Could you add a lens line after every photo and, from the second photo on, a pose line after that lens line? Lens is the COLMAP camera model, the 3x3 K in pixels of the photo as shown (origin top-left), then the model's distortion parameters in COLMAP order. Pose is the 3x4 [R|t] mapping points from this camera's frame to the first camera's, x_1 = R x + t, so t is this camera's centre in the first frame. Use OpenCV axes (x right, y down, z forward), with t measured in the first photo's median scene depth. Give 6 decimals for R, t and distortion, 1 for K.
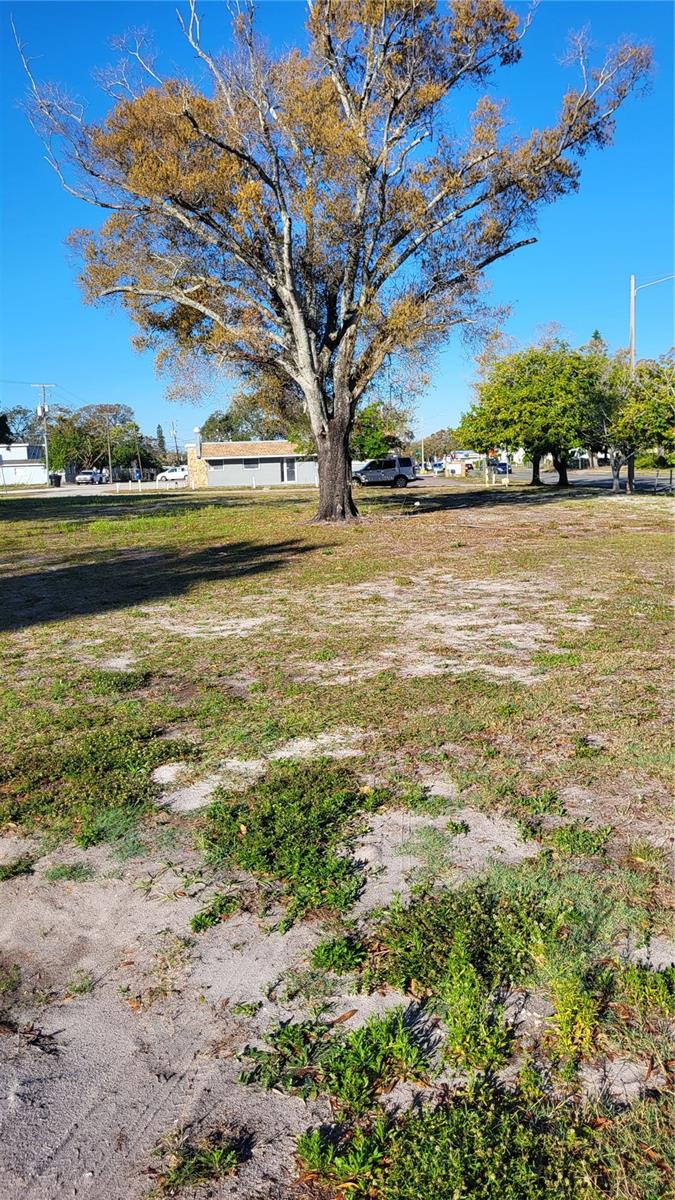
lens RADIAL K [[915.4, 0, 360.9], [0, 915.4, 599.3], [0, 0, 1]] dist [0.028065, -0.005495]
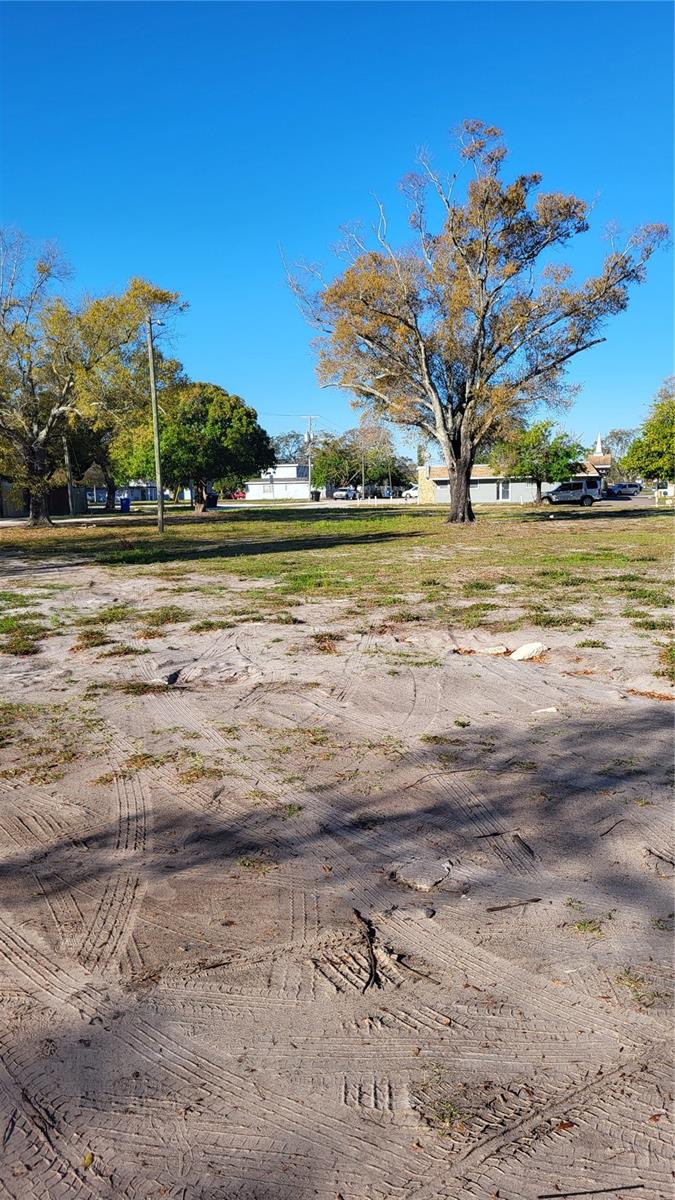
lens RADIAL K [[915.4, 0, 360.9], [0, 915.4, 599.3], [0, 0, 1]] dist [0.028065, -0.005495]
pose [[0.960695, 0.048150, -0.273398, 0.093182], [-0.053545, 0.998490, -0.012300, 0.027295], [0.272393, 0.026456, 0.961822, -0.207486]]
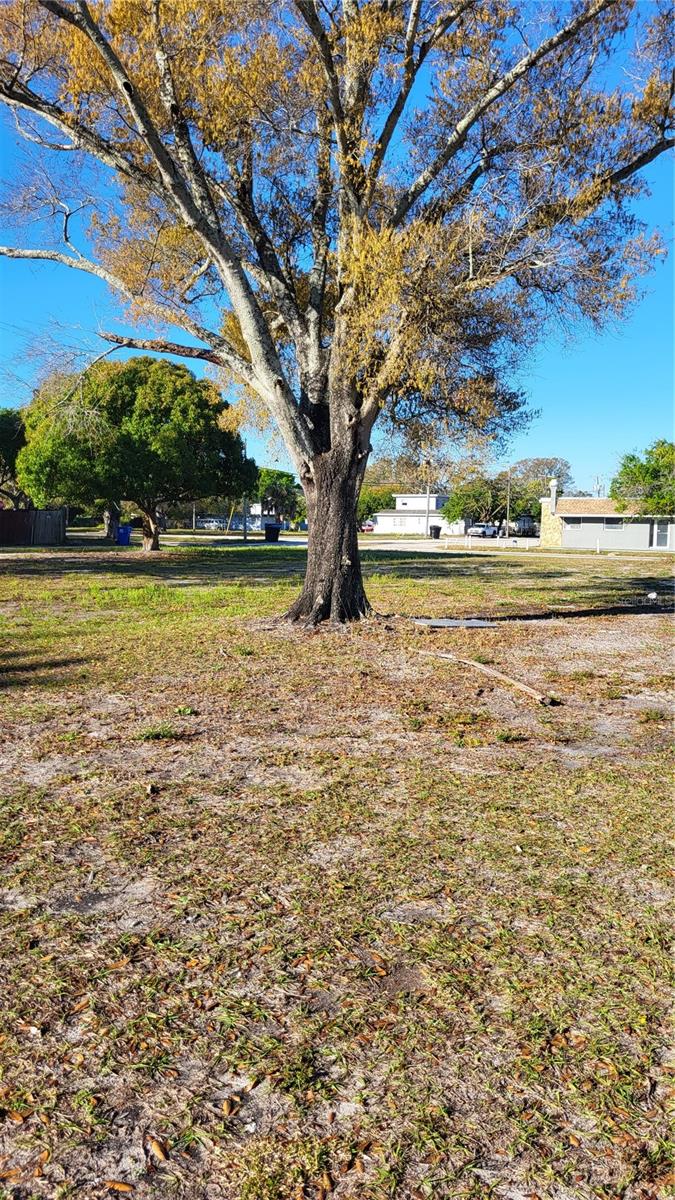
lens RADIAL K [[915.4, 0, 360.9], [0, 915.4, 599.3], [0, 0, 1]] dist [0.028065, -0.005495]
pose [[0.879361, 0.086217, -0.468285, 0.103277], [-0.113733, 0.993036, -0.030742, -0.032473], [0.462373, 0.080292, 0.883043, 0.185672]]
